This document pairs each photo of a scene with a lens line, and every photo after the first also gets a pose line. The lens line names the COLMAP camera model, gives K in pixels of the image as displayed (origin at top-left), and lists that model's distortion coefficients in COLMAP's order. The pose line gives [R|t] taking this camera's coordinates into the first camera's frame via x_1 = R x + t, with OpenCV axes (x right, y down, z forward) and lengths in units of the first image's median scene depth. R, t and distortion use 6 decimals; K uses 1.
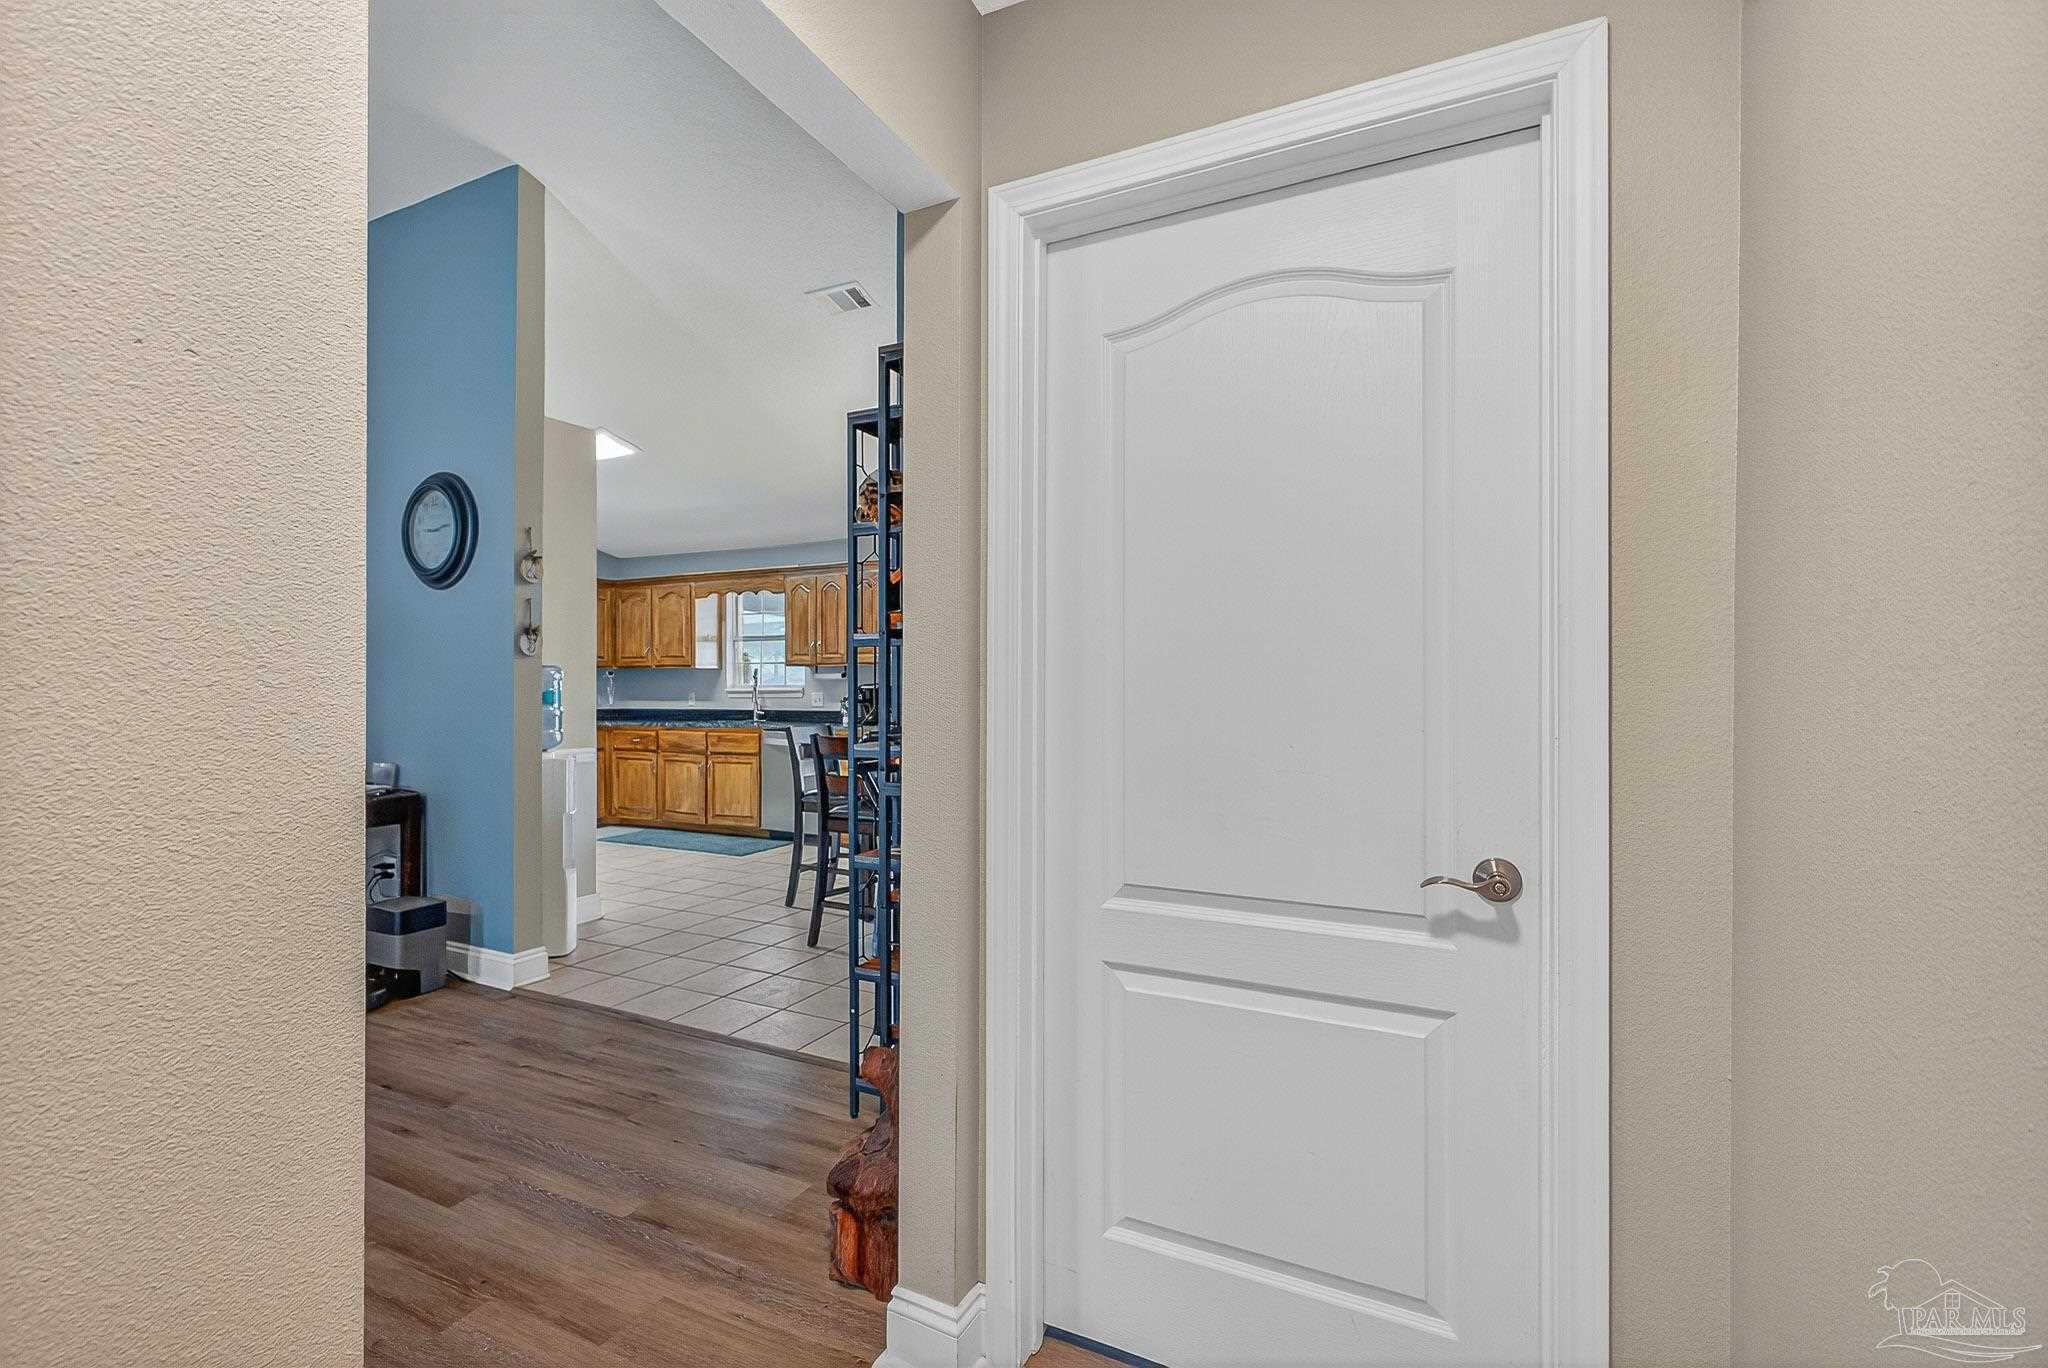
lens RADIAL K [[872.1, 0, 1019.6], [0, 872.1, 682.8], [0, 0, 1]] dist [0.016788, -0.001126]
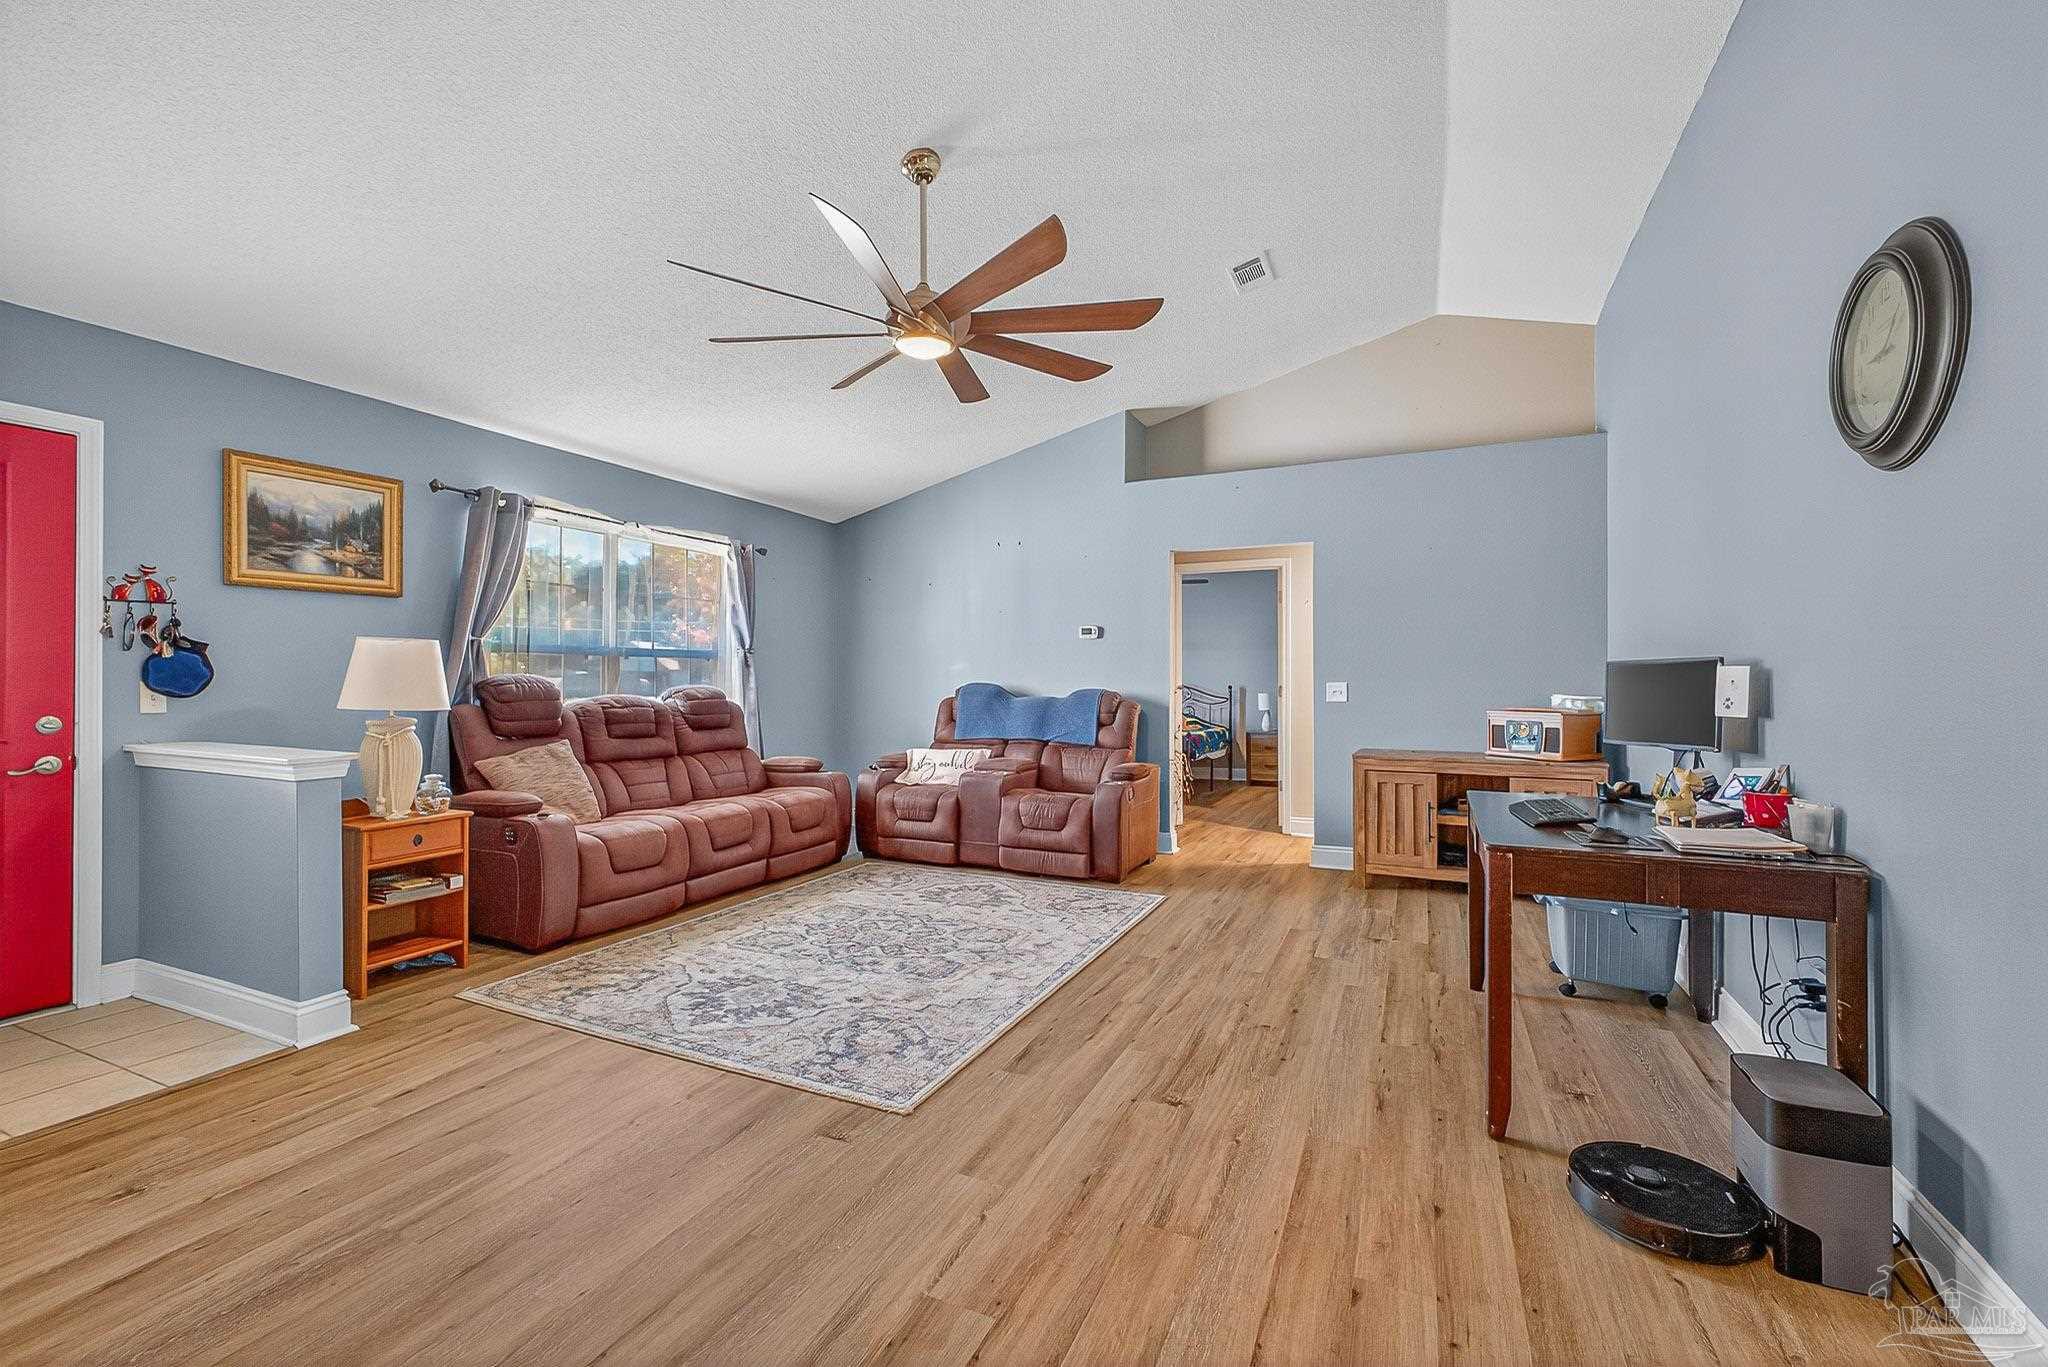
lens RADIAL K [[852.5, 0, 1045.0], [0, 852.5, 673.9], [0, 0, 1]] dist [0.017023, -0.008050]
pose [[0.030059, -0.004652, -0.999537, -0.095548], [0.006287, 0.999970, -0.004465, 0.004058], [0.999528, -0.006150, 0.030088, 0.254144]]
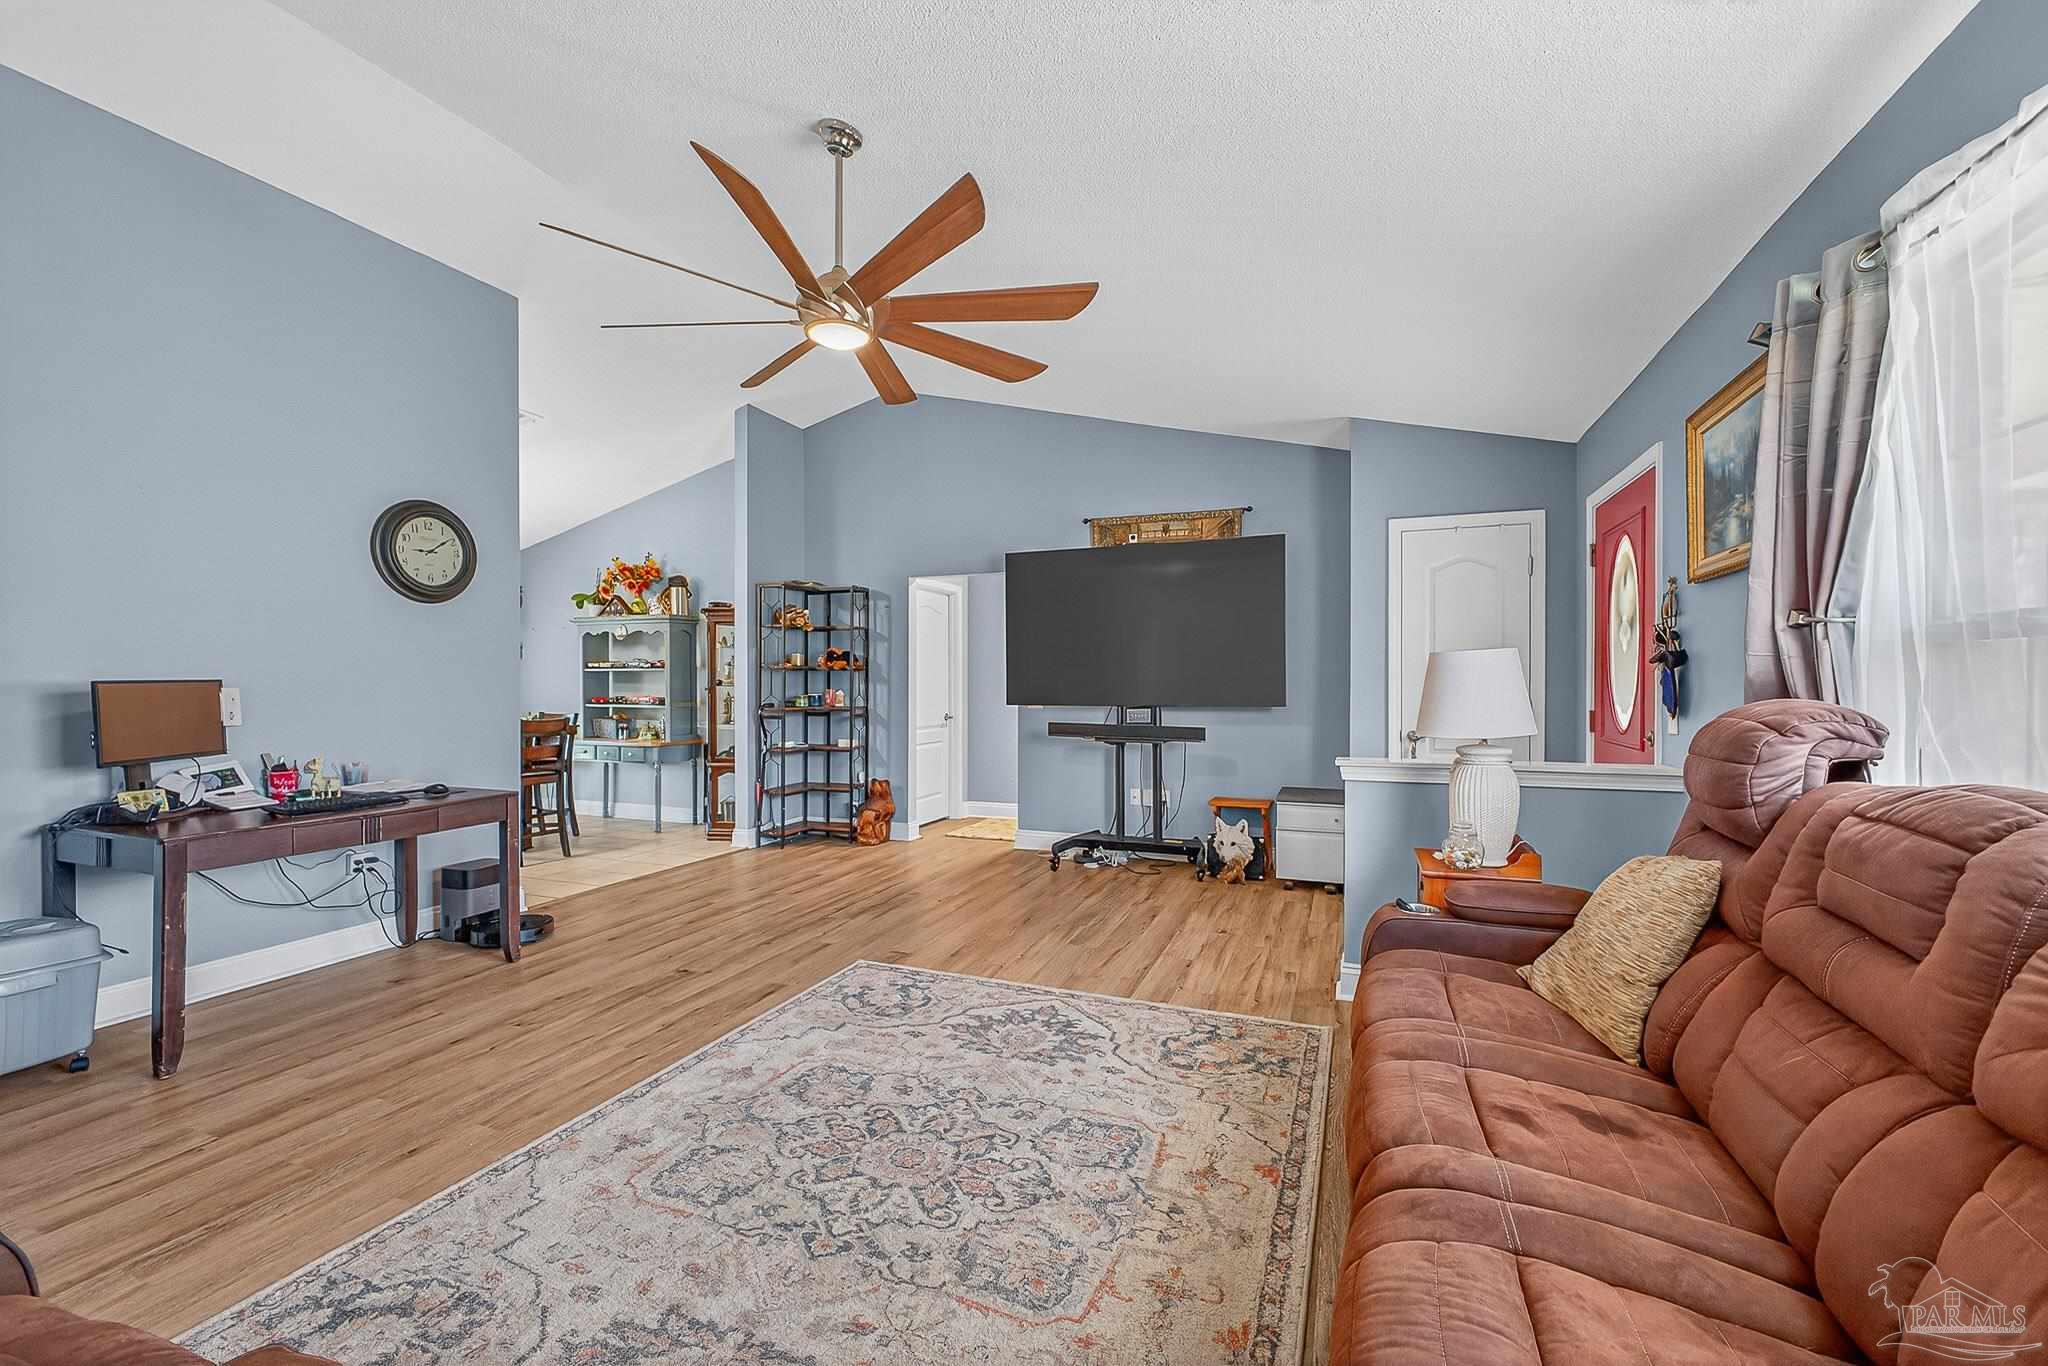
lens RADIAL K [[847.8, 0, 1024.0], [0, 847.8, 683.0], [0, 0, 1]] dist [0.006311, -0.000271]
pose [[-0.063802, -0.003345, 0.997957, -0.974461], [-0.004290, 0.999986, 0.003078, -0.005358], [-0.997953, -0.004085, -0.063816, 0.139891]]
